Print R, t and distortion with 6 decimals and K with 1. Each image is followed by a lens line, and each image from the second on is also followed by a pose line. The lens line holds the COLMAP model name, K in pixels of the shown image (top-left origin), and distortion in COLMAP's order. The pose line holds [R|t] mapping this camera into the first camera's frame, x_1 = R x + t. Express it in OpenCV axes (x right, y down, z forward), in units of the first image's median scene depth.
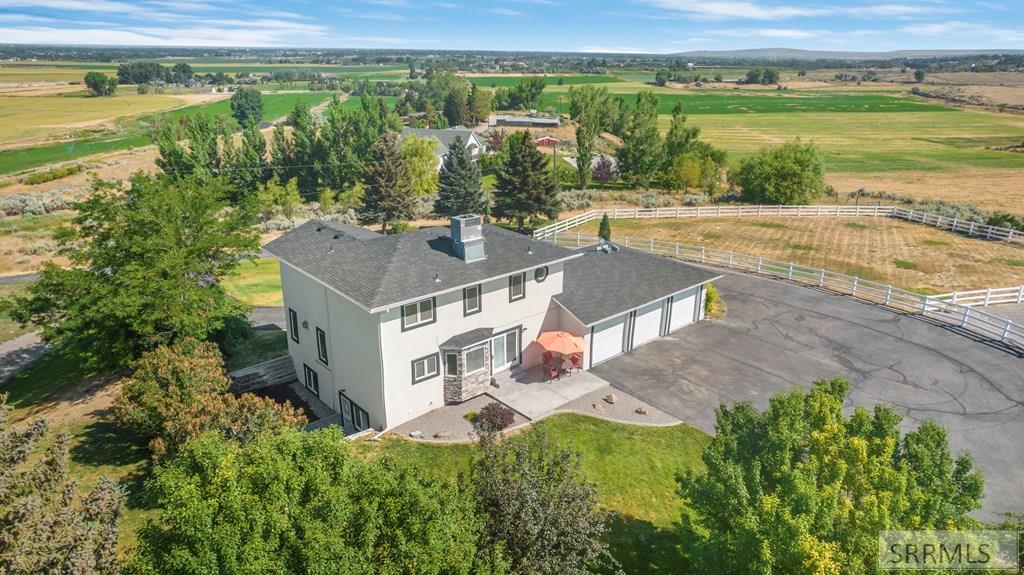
lens RADIAL K [[652.5, 0, 512.0], [0, 652.5, 287.5], [0, 0, 1]] dist [-0.083969, 0.075467]
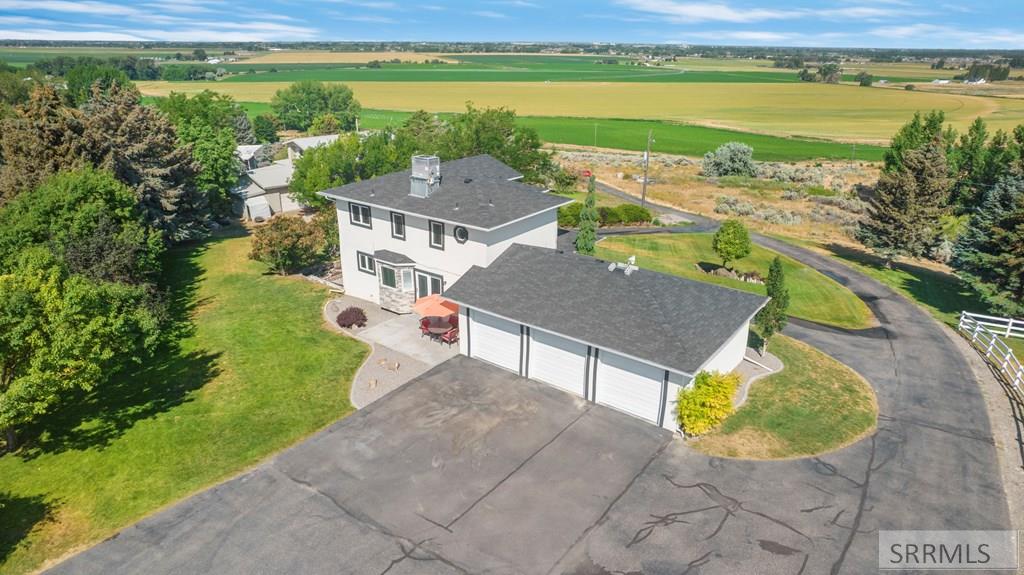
lens RADIAL K [[652.5, 0, 512.0], [0, 652.5, 287.5], [0, 0, 1]] dist [-0.083969, 0.075467]
pose [[0.201214, 0.337139, -0.919701, 0.293481], [-0.344715, 0.903216, 0.255679, -0.067295], [0.916888, 0.265589, 0.297957, 0.241955]]
